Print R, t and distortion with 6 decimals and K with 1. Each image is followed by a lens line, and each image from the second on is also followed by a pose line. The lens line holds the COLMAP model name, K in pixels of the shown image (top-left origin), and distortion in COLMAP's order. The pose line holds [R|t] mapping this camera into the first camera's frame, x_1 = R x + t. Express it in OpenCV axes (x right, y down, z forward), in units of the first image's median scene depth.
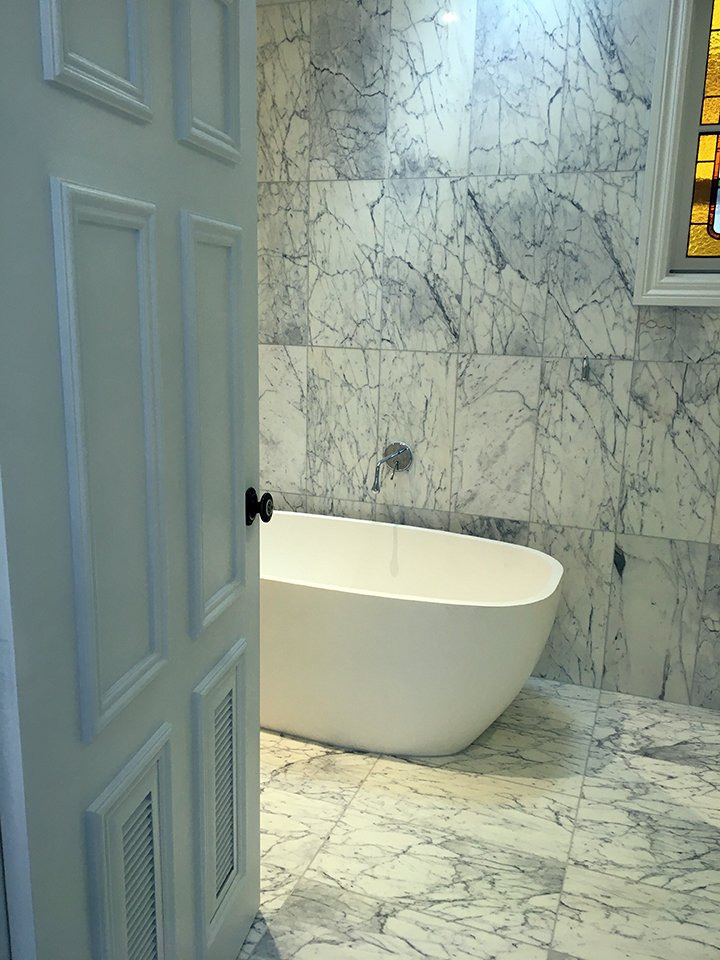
lens RADIAL K [[806.6, 0, 360.0], [0, 806.6, 480.0], [0, 0, 1]] dist [0.085570, -0.112573]
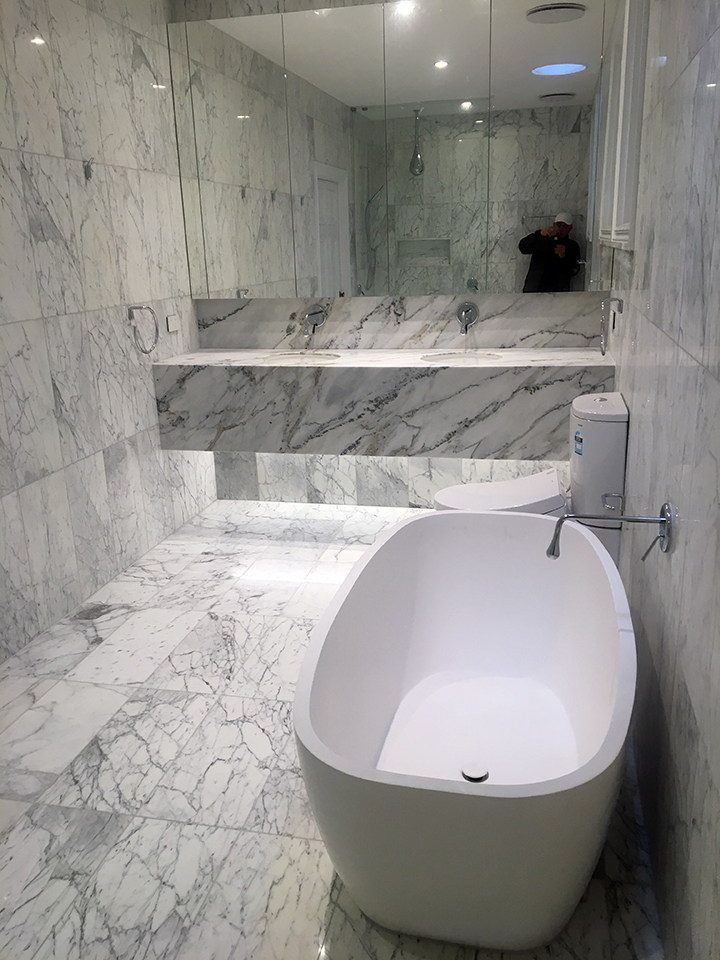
lens RADIAL K [[806.6, 0, 360.0], [0, 806.6, 480.0], [0, 0, 1]] dist [0.085570, -0.112573]
pose [[0.146535, 0.254084, -0.956017, 0.607779], [-0.190560, 0.955598, 0.224764, -0.161860], [0.970677, 0.149243, 0.188447, 0.694366]]
